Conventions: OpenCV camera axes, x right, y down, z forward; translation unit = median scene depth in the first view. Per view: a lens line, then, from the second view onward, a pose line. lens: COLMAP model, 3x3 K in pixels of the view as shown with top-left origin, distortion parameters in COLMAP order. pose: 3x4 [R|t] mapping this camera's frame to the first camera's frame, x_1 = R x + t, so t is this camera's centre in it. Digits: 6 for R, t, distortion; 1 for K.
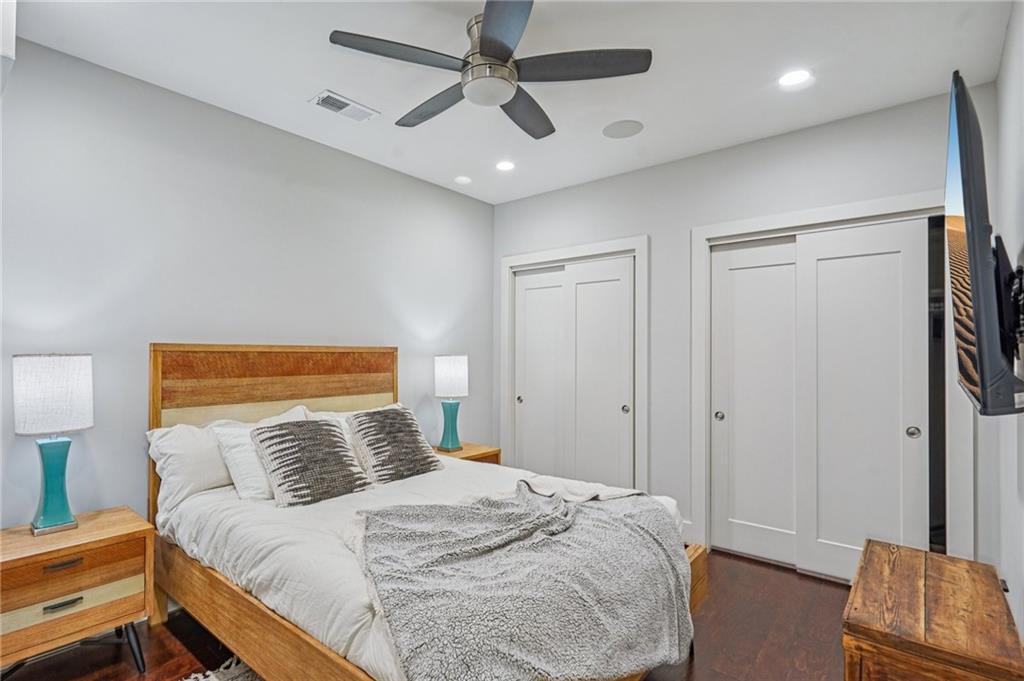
lens RADIAL K [[531.9, 0, 512.0], [0, 531.9, 345.3], [0, 0, 1]] dist [-0.007574, -0.000371]
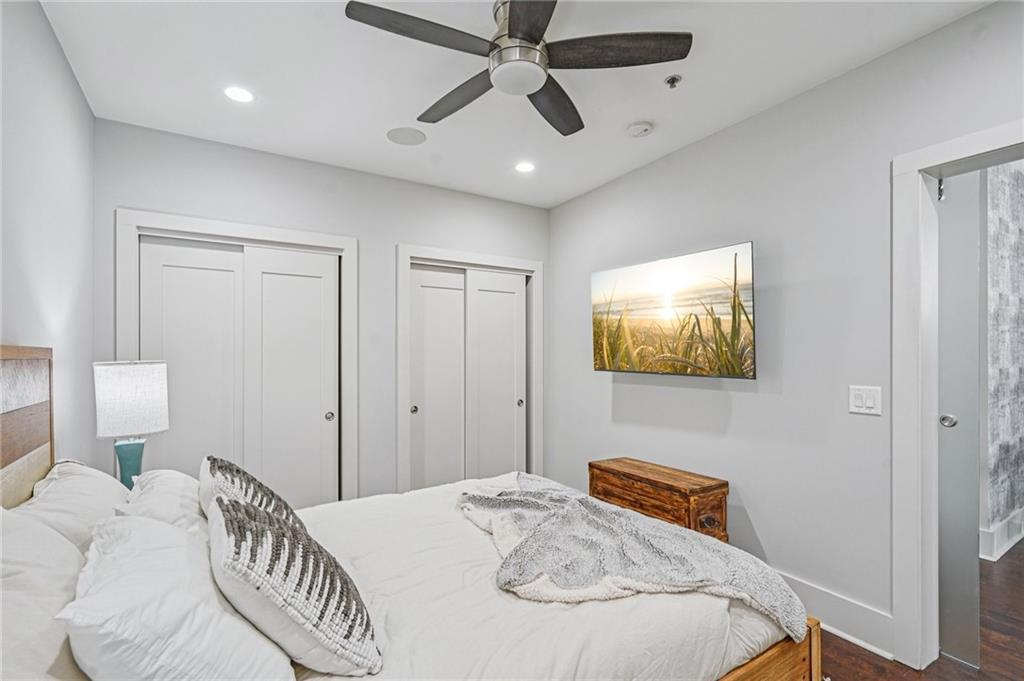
lens RADIAL K [[479.8, 0, 512.1], [0, 479.8, 346.0], [0, 0, 1]] dist [-0.001601, -0.000453]
pose [[0.260444, 0.013581, 0.965393, -0.515080], [-0.006585, 0.999903, -0.012290, 0.003603], [-0.965467, -0.003157, 0.260508, 0.465103]]
